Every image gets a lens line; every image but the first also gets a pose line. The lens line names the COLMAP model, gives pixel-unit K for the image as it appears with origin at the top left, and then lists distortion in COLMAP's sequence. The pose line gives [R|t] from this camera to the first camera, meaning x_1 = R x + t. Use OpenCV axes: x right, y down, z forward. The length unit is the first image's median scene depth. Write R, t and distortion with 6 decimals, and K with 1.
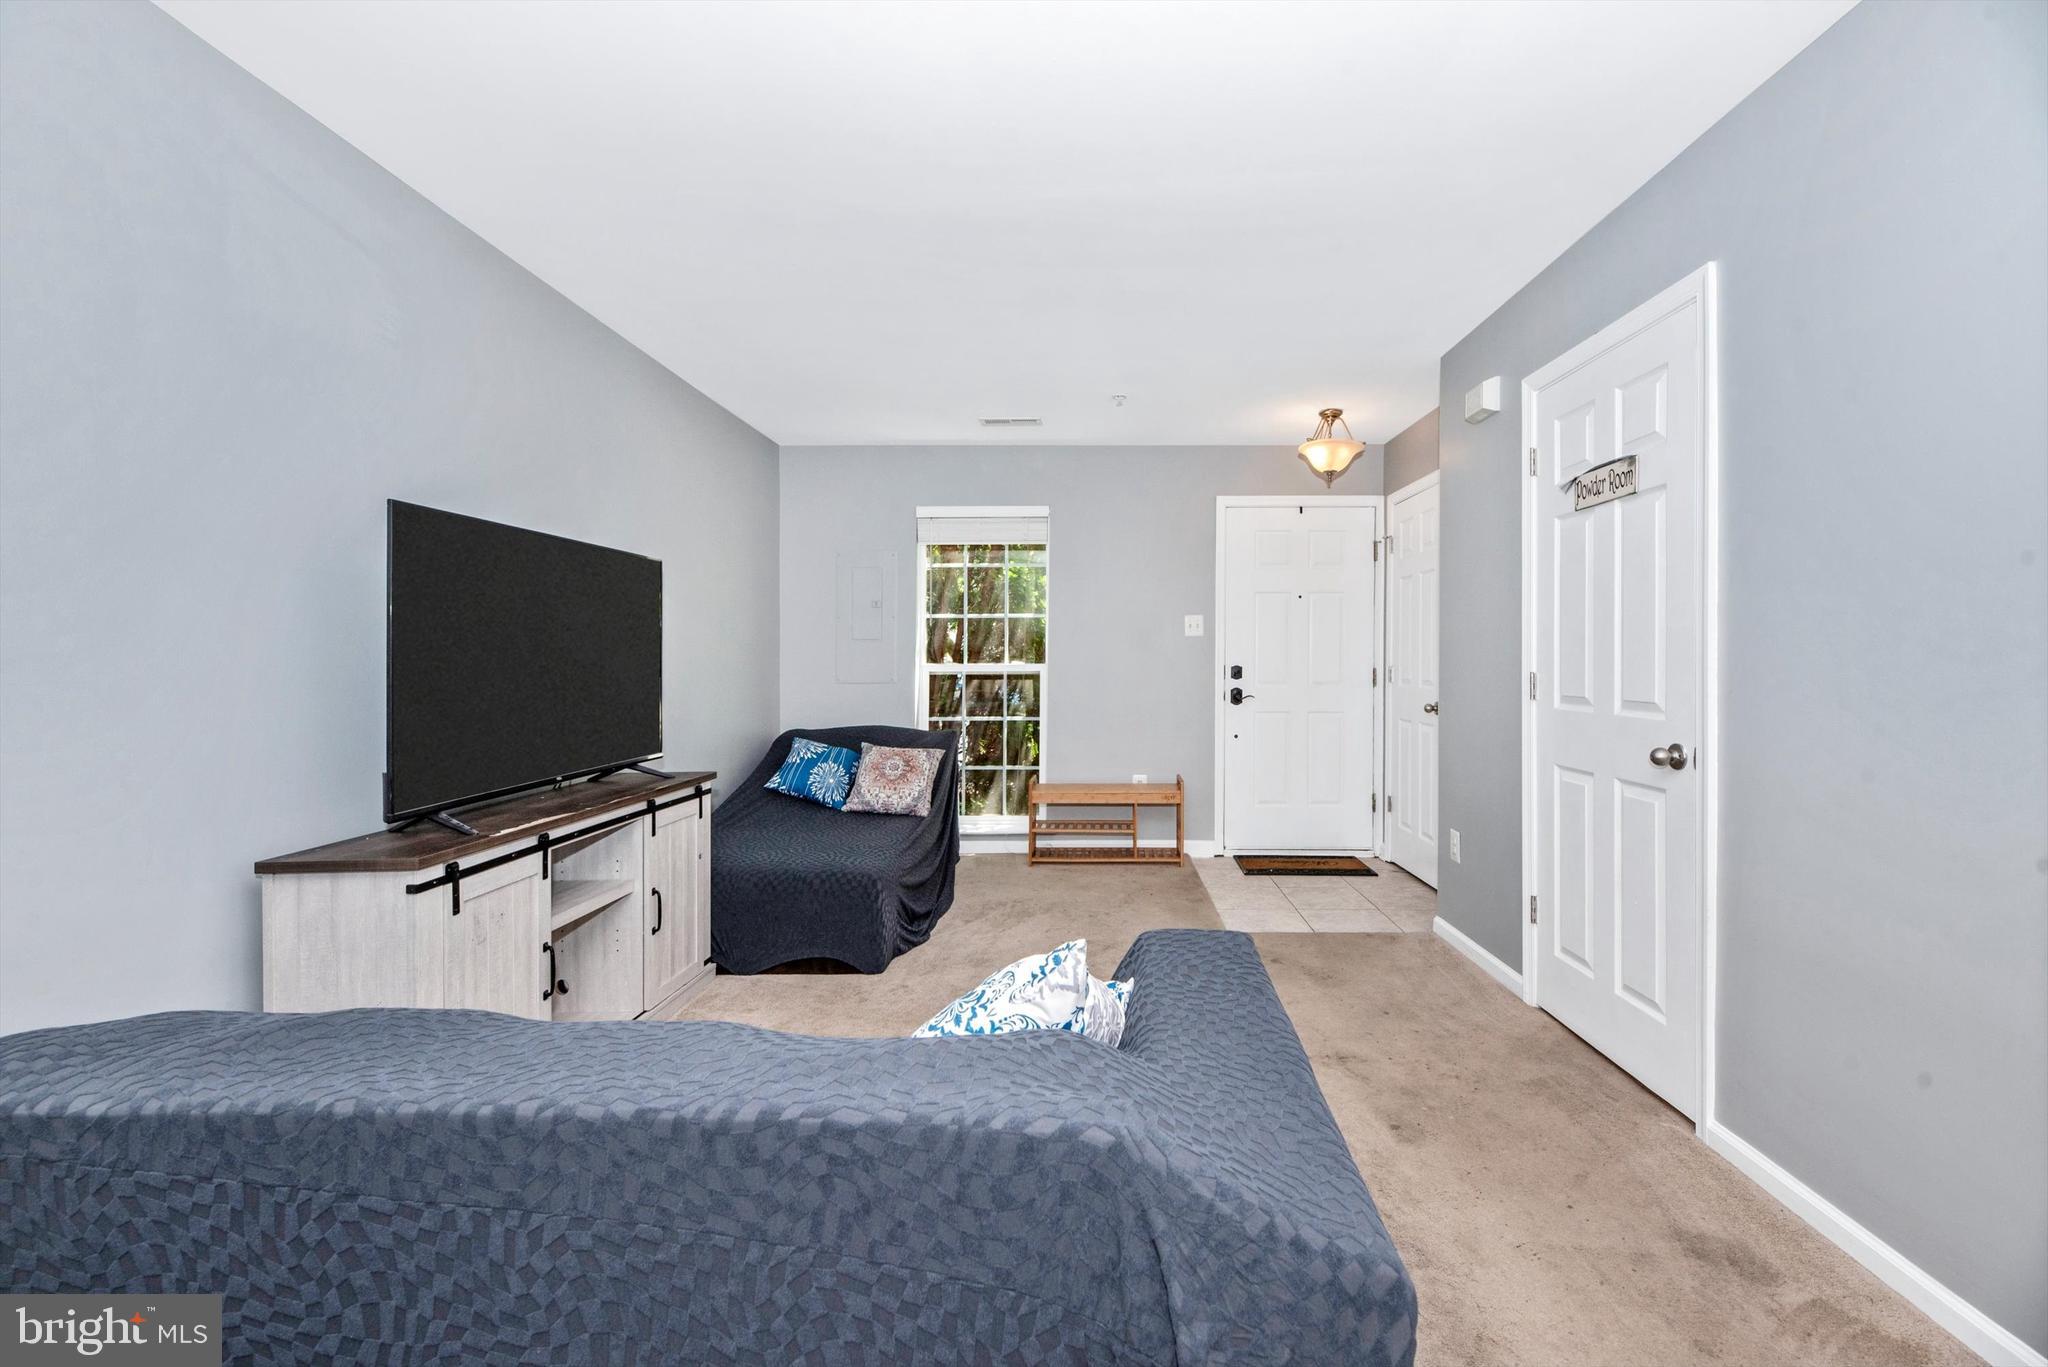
lens RADIAL K [[827.6, 0, 1025.7], [0, 827.6, 680.1], [0, 0, 1]] dist [0.000001, -0.000268]
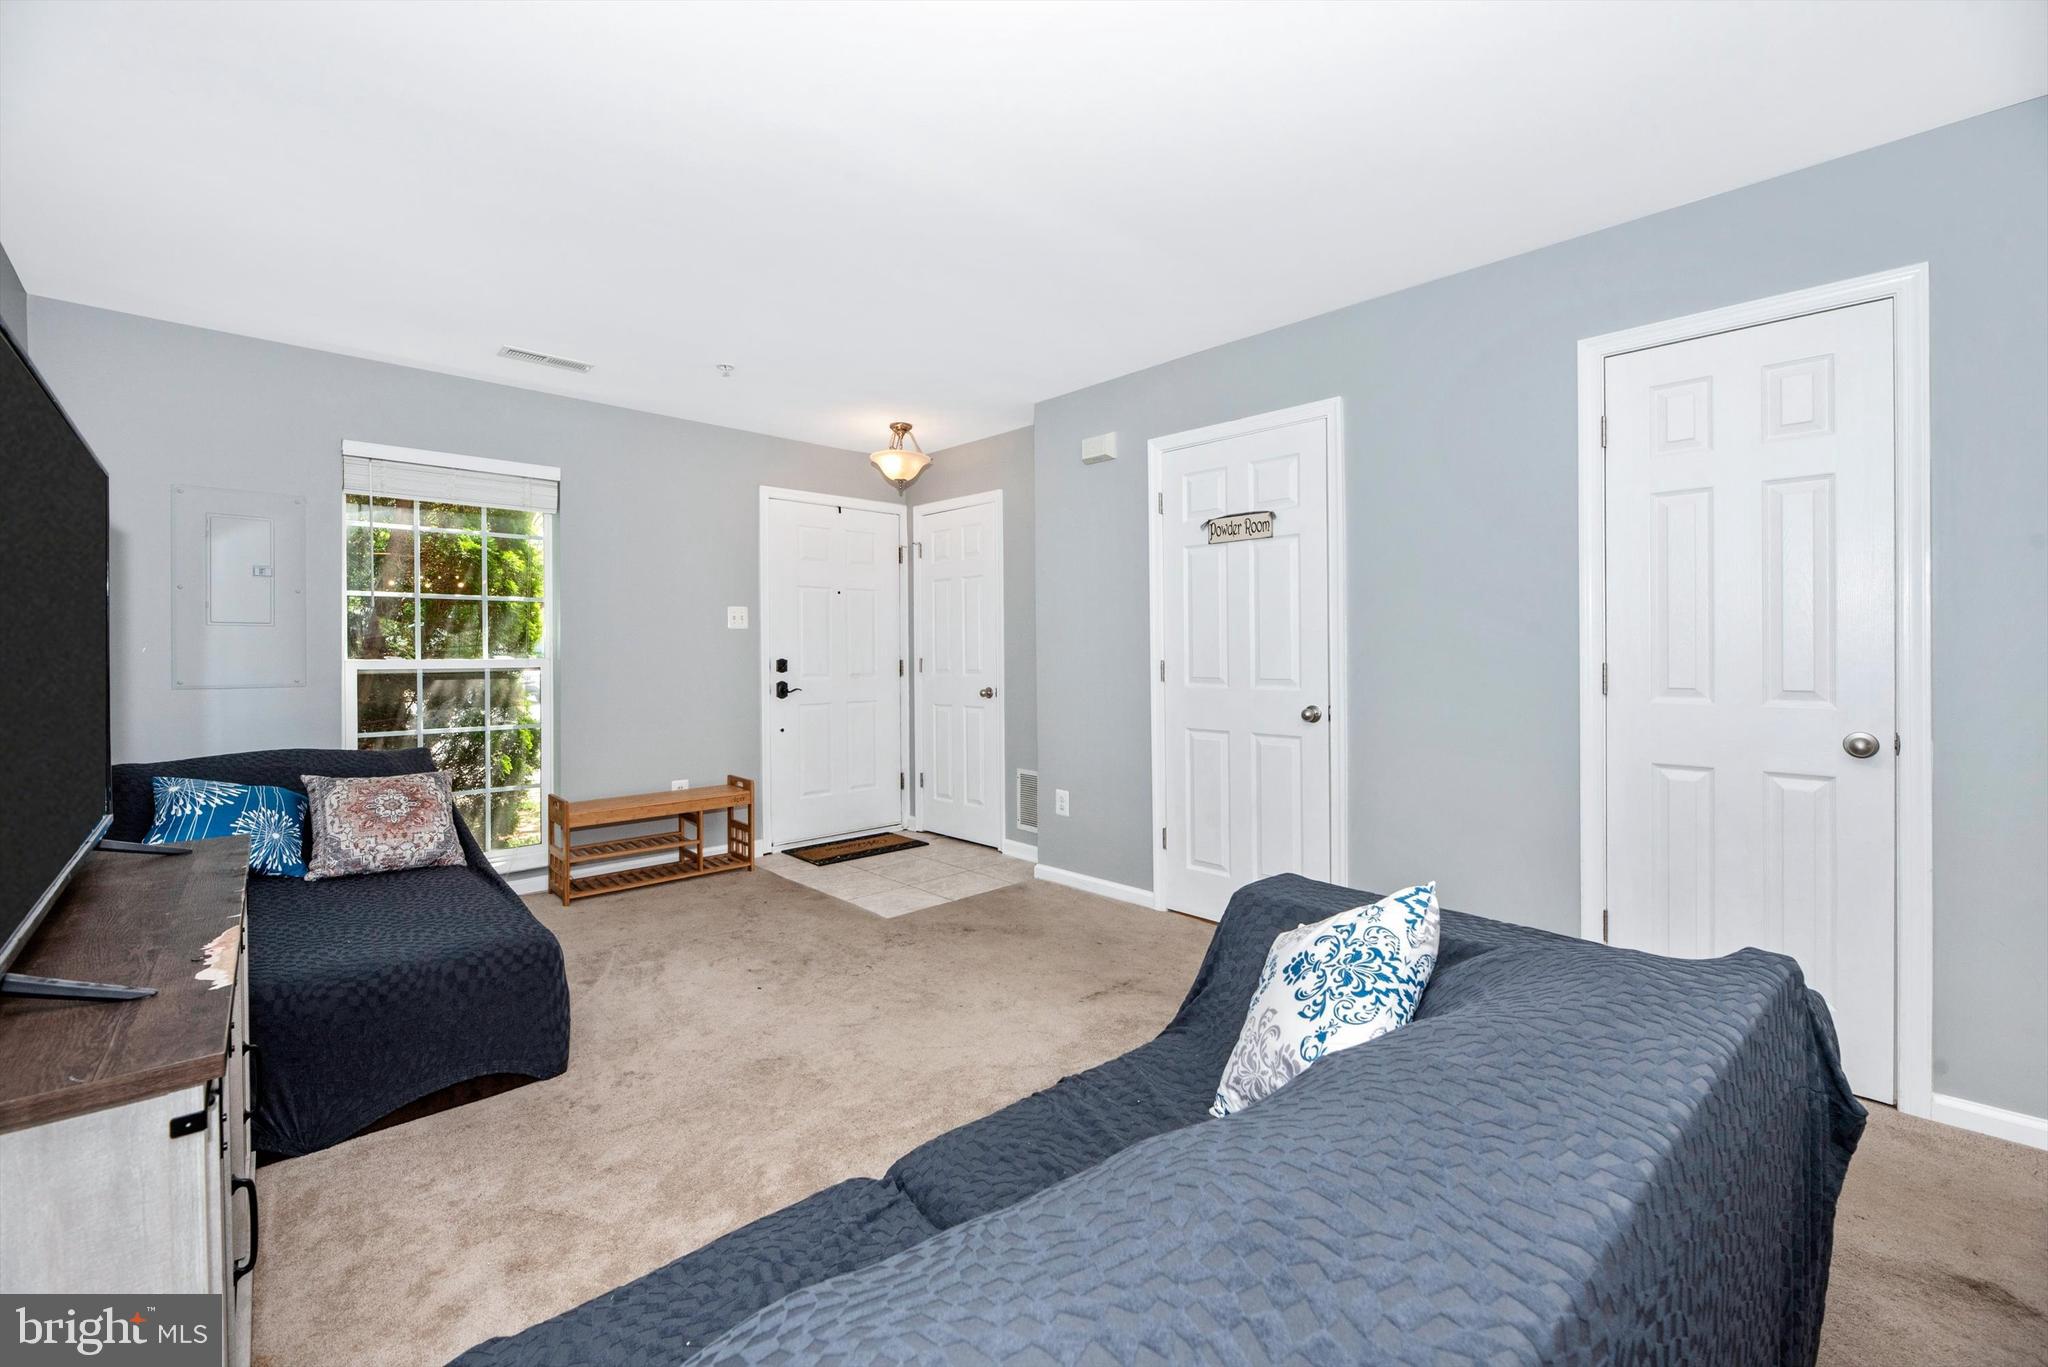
lens RADIAL K [[813.0, 0, 1019.6], [0, 813.0, 658.9], [0, 0, 1]] dist [-0.001384, -0.000302]
pose [[0.720233, -0.005566, 0.693710, -0.238663], [0.019089, 0.999748, -0.011798, -0.000484], [-0.693469, 0.021740, 0.720158, 0.111253]]
